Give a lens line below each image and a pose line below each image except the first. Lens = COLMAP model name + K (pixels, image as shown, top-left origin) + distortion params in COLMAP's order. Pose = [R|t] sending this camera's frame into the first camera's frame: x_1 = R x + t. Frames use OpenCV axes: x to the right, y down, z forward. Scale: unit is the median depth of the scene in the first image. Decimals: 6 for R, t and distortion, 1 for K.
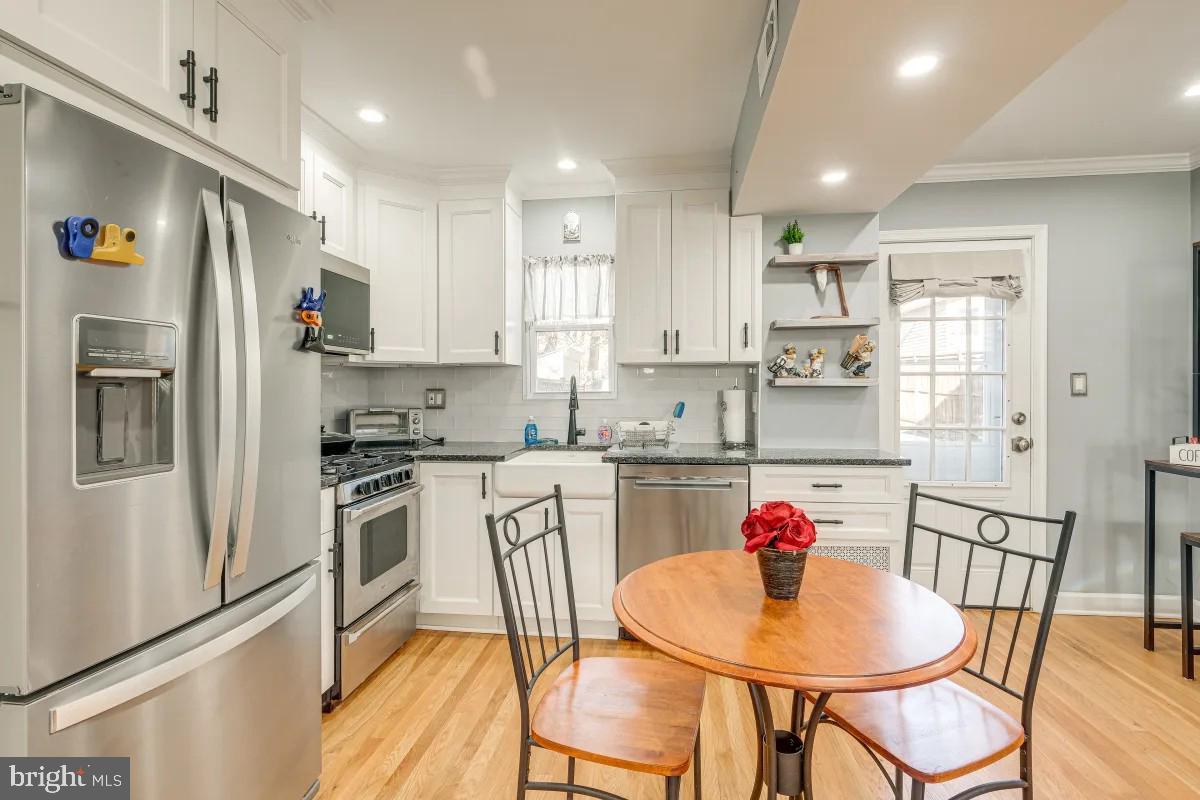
lens RADIAL K [[556.0, 0, 607.0], [0, 556.0, 391.7], [0, 0, 1]] dist [0.001549, 0.000205]
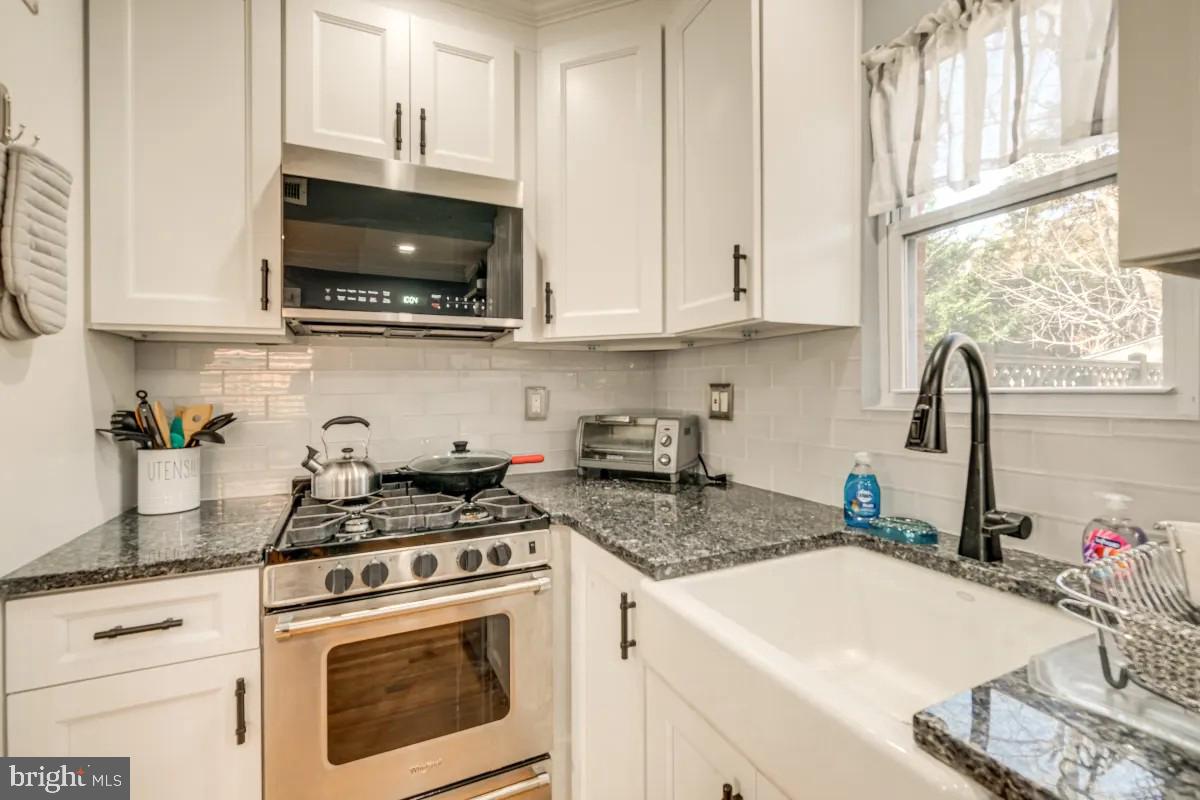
lens RADIAL K [[527.5, 0, 604.1], [0, 527.5, 389.9], [0, 0, 1]] dist [-0.003136, -0.000569]
pose [[0.537304, 0.003356, -0.843382, 0.084105], [0.004052, 0.999970, 0.006561, -0.003332], [0.843379, -0.006943, 0.537274, 0.729268]]
